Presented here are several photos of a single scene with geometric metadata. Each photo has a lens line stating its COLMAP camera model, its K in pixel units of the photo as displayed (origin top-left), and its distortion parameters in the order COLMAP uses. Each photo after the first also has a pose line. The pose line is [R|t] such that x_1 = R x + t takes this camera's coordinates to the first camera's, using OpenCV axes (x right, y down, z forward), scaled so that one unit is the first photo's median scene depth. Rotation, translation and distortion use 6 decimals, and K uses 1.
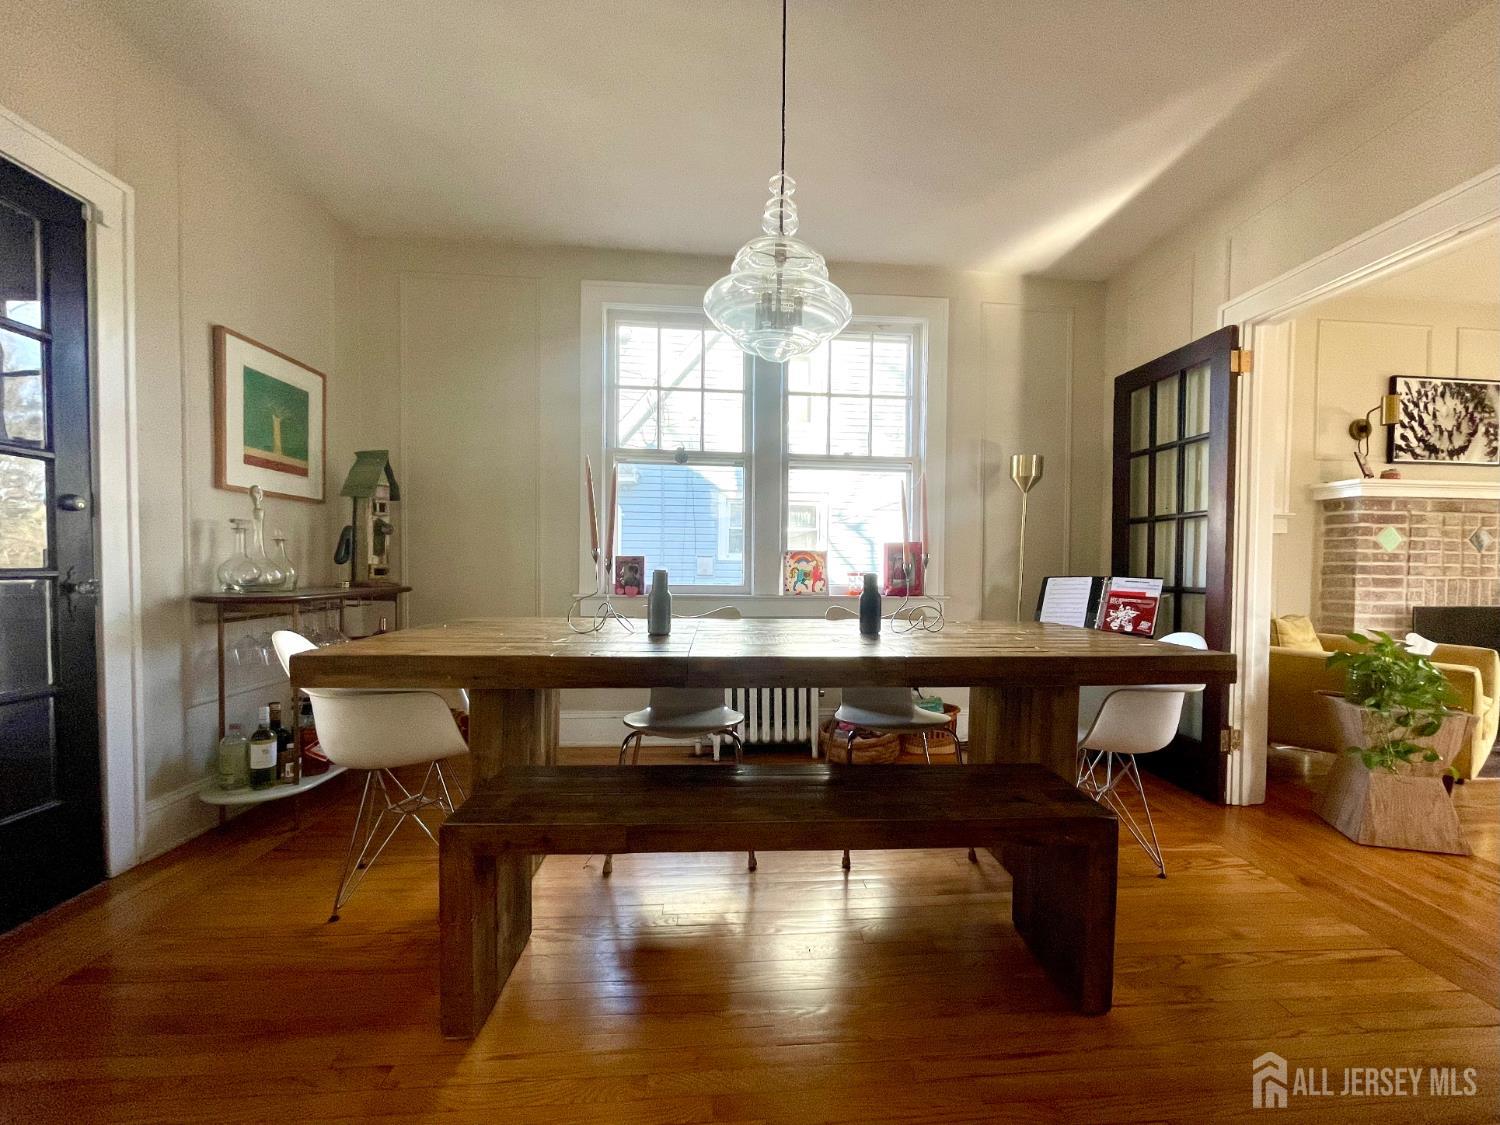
lens RADIAL K [[631.4, 0, 755.7], [0, 631.4, 560.4], [0, 0, 1]] dist [-0.019196, 0.012604]
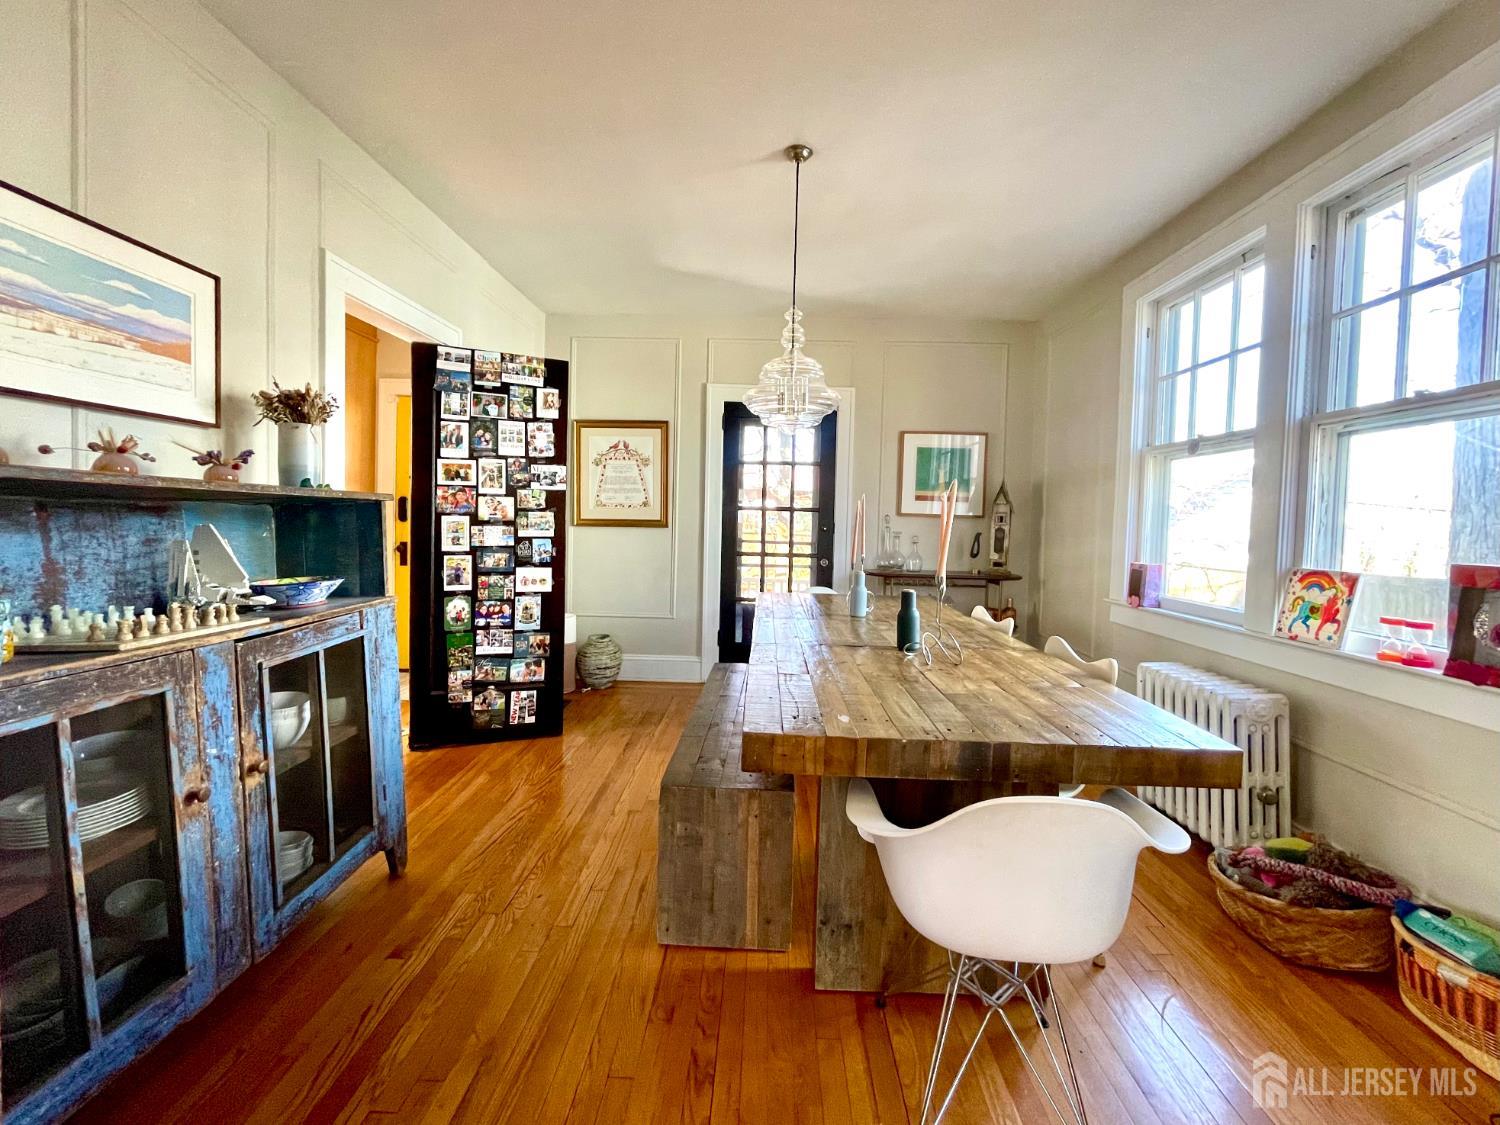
lens RADIAL K [[607.0, 0, 750.4], [0, 607.0, 530.0], [0, 0, 1]] dist [0.000241, -0.000129]
pose [[-0.098171, -0.001197, -0.995169, 0.857049], [-0.025413, 0.999676, 0.001304, -0.050094], [0.994845, 0.025418, -0.098170, 0.599899]]
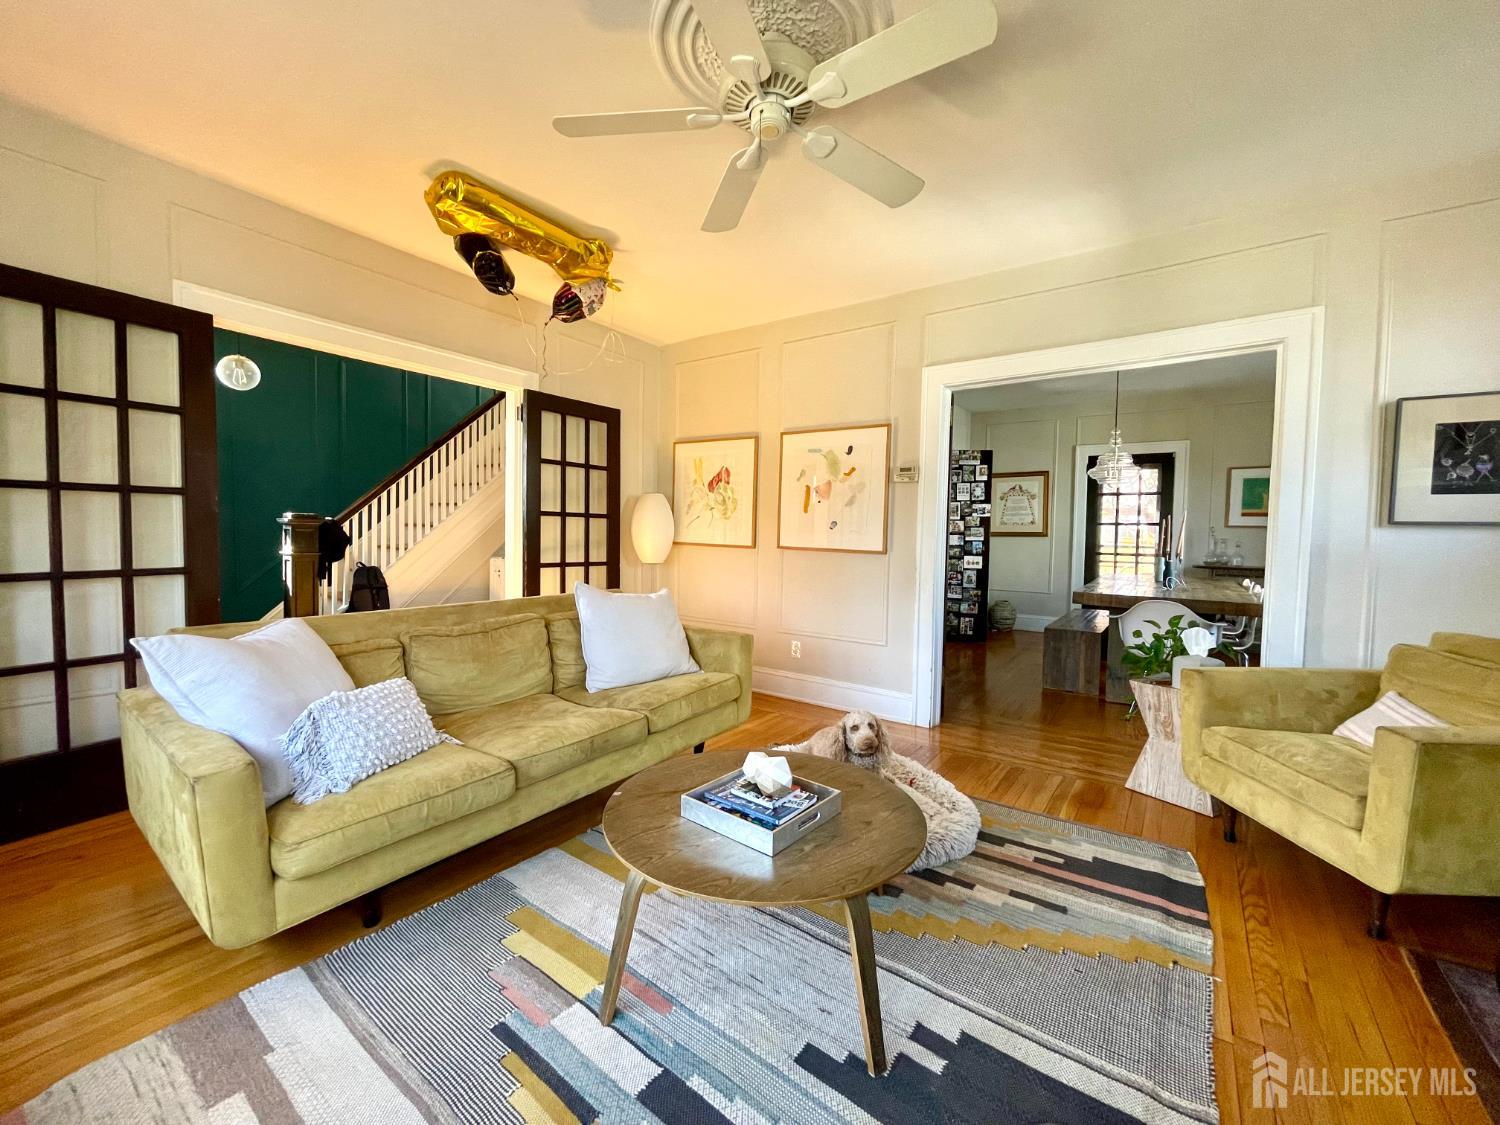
lens RADIAL K [[606.4, 0, 750.0], [0, 606.4, 562.5], [0, 0, 1]] dist [-0.000610, -0.000096]
pose [[-0.634298, 0.015684, -0.772930, 2.075821], [-0.024079, 0.998908, 0.040030, -0.012910], [0.772714, 0.044002, -0.633228, 0.883724]]
